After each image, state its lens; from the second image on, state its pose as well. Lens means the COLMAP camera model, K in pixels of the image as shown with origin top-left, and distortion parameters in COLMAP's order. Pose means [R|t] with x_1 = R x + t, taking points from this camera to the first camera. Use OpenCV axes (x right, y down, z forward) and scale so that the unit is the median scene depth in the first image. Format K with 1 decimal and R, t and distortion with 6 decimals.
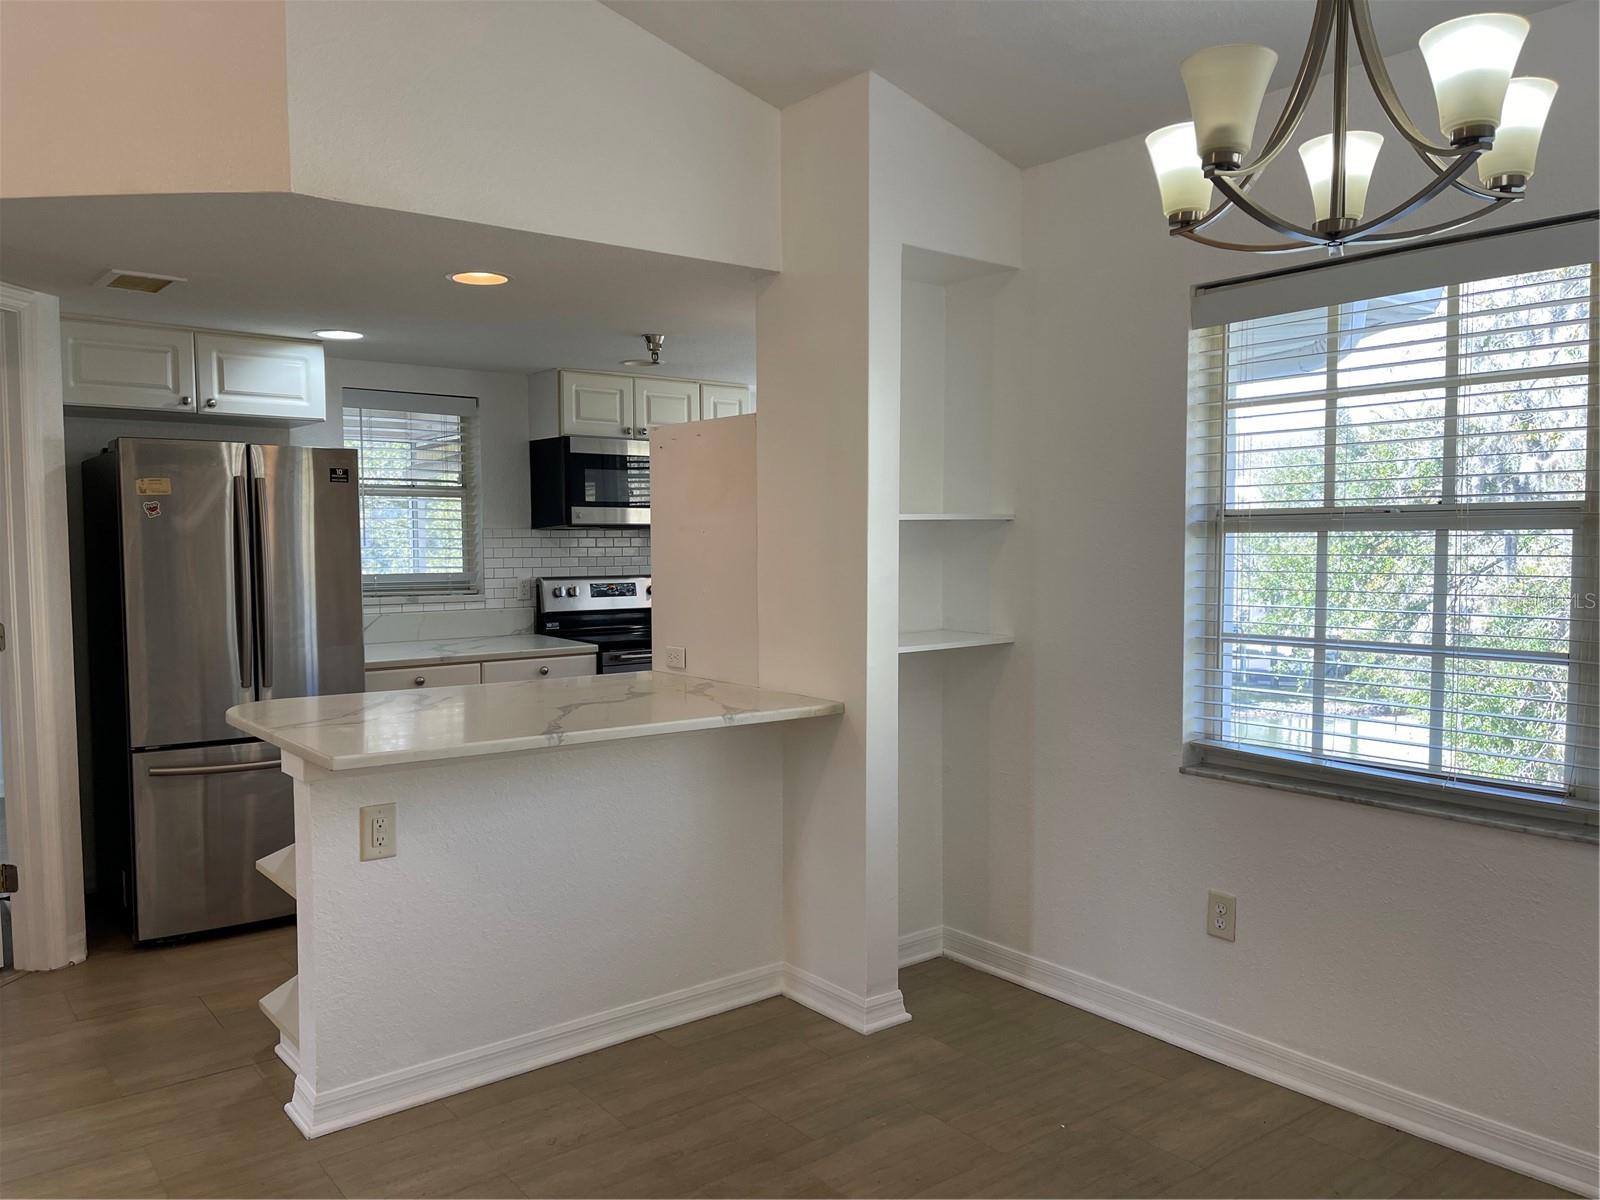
lens RADIAL K [[1185.6, 0, 794.4], [0, 1185.6, 608.3], [0, 0, 1]] dist [0.066507, -0.093211]
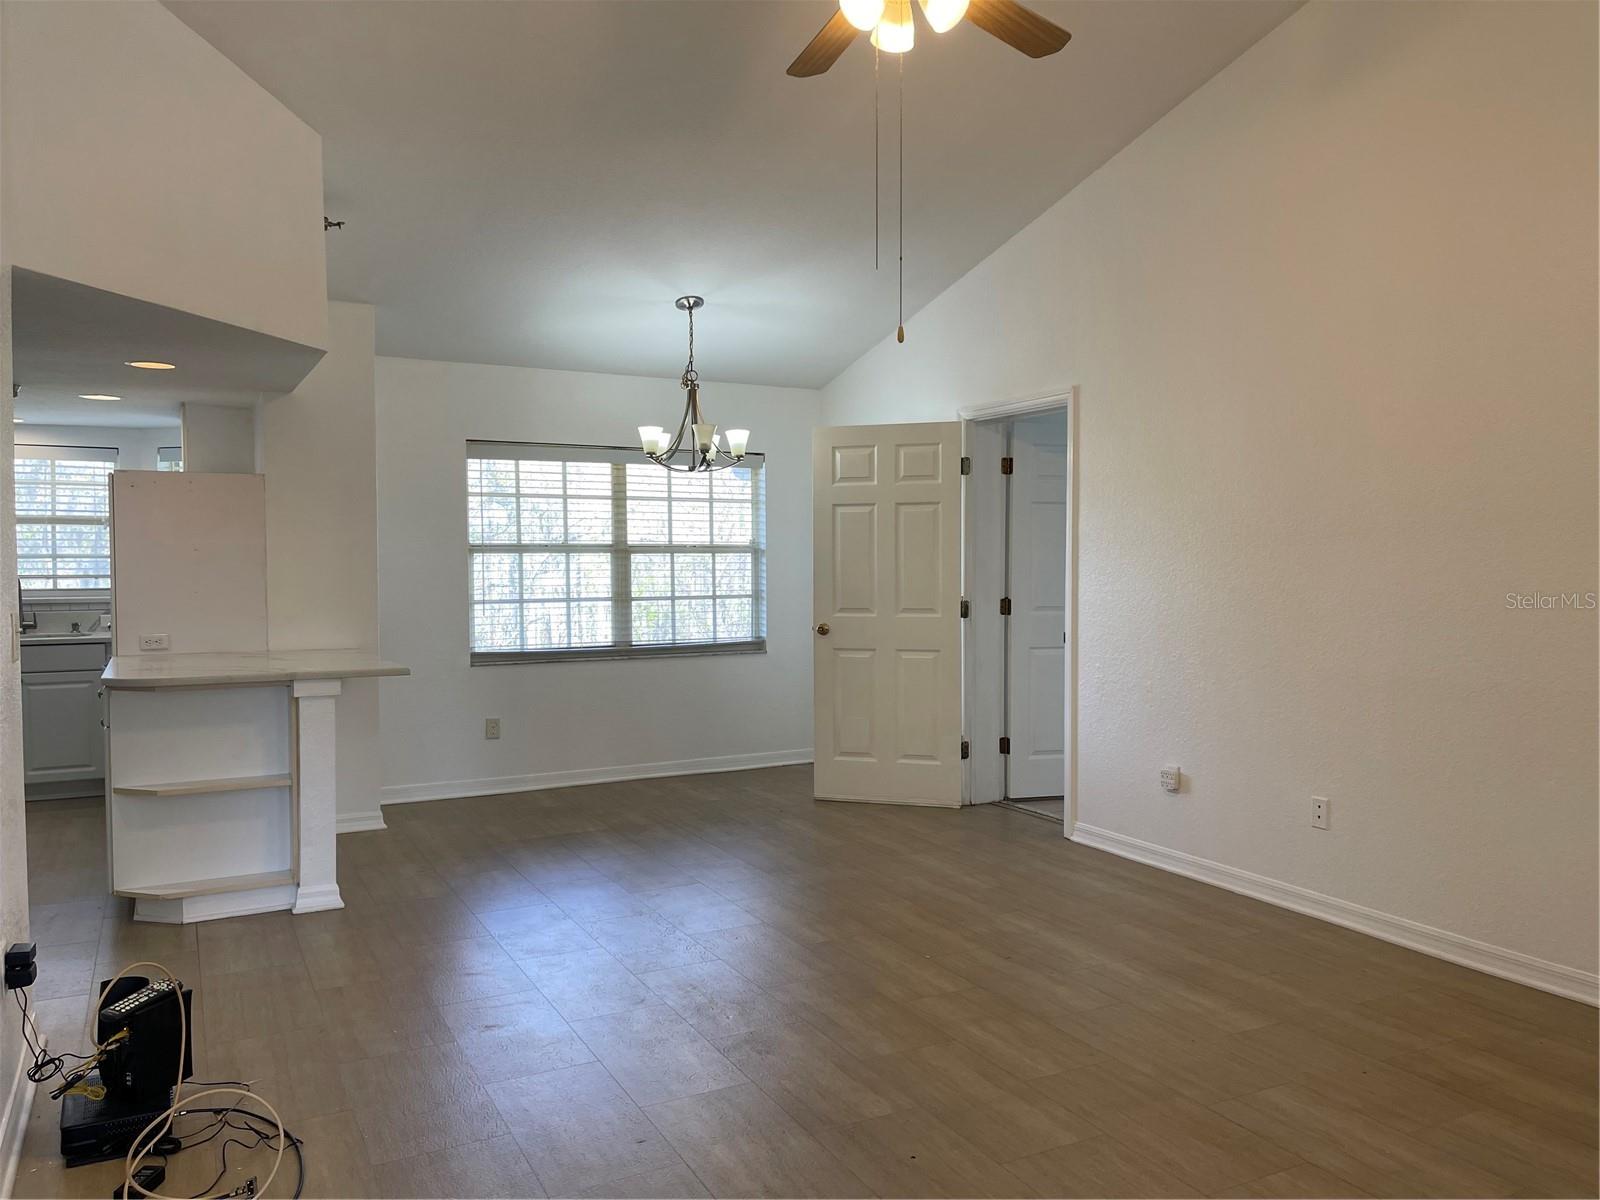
lens RADIAL K [[1191.0, 0, 797.2], [0, 1191.0, 607.1], [0, 0, 1]] dist [0.072030, -0.093353]
pose [[0.197107, -0.041970, 0.979483, -1.891533], [0.055625, 0.997953, 0.031567, -0.002346], [-0.978803, 0.048261, 0.199038, -0.013248]]
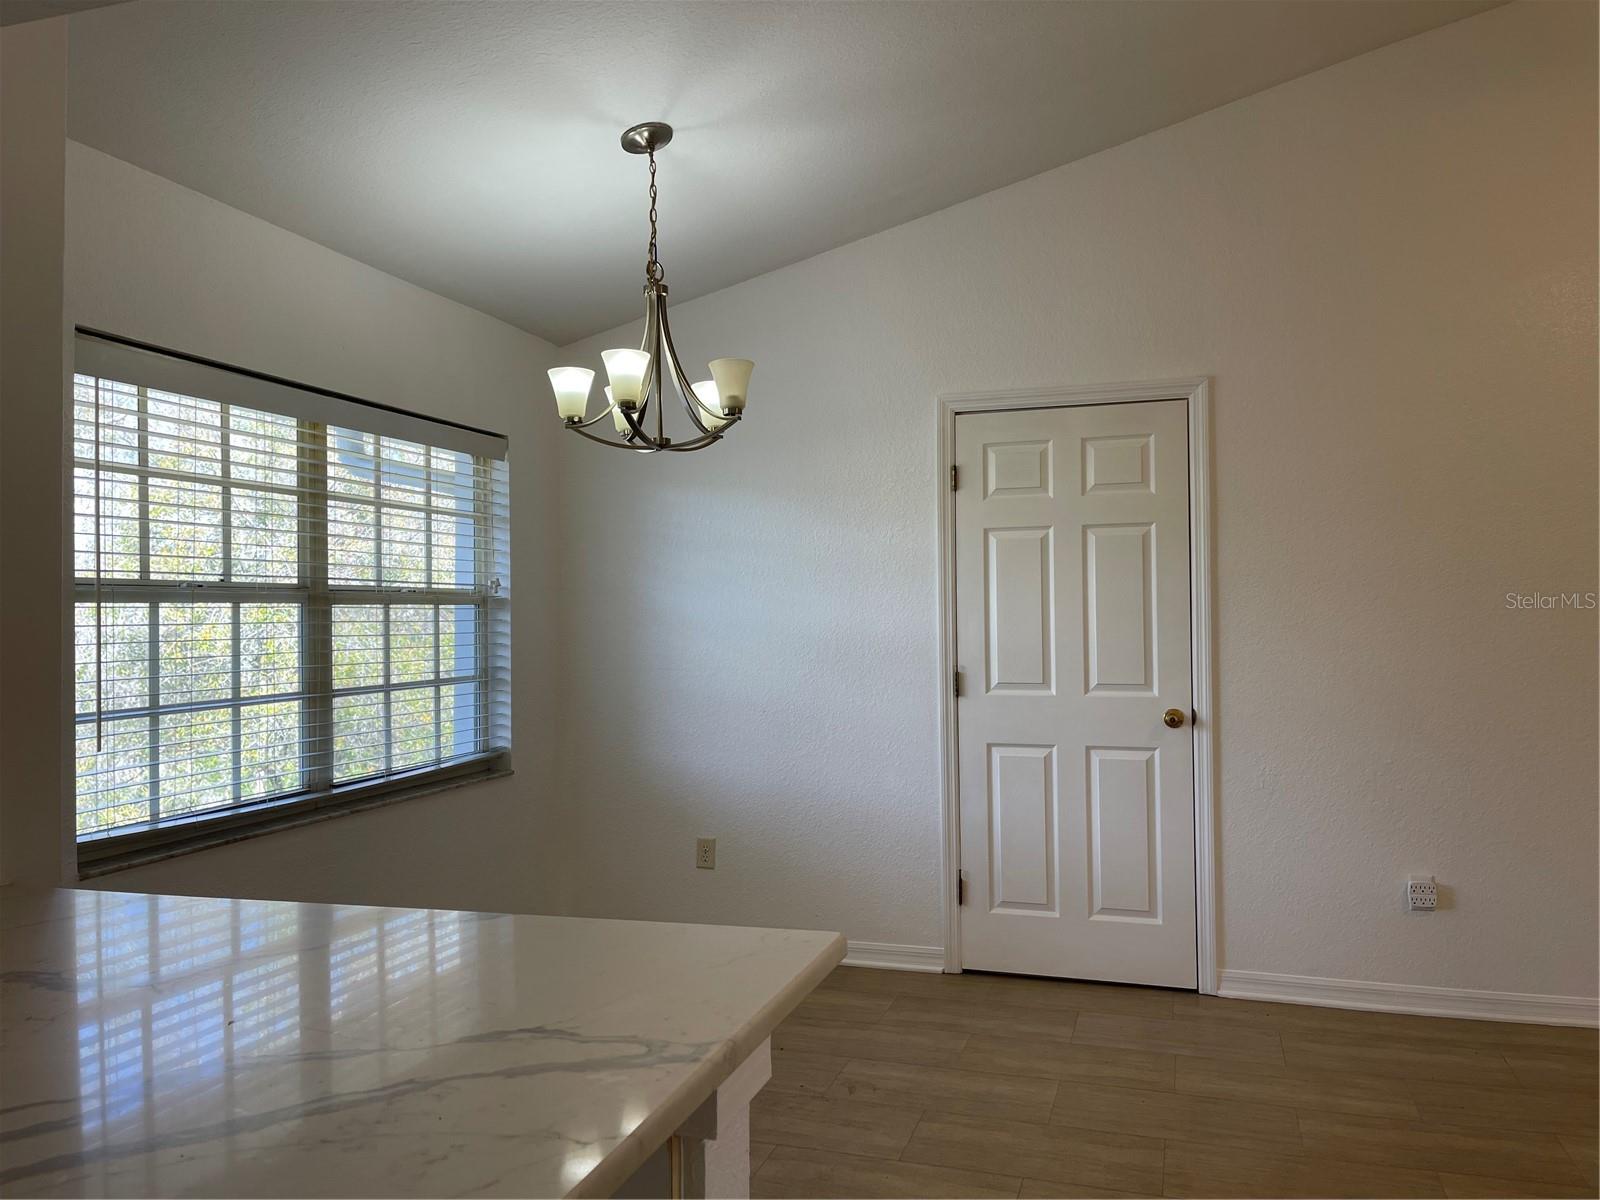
lens RADIAL K [[1191.0, 0, 797.2], [0, 1191.0, 607.1], [0, 0, 1]] dist [0.072030, -0.093353]
pose [[-0.563581, 0.007229, 0.826029, -0.774095], [0.050076, 0.998422, 0.025428, -0.061949], [-0.824542, 0.055695, -0.563054, 1.188452]]
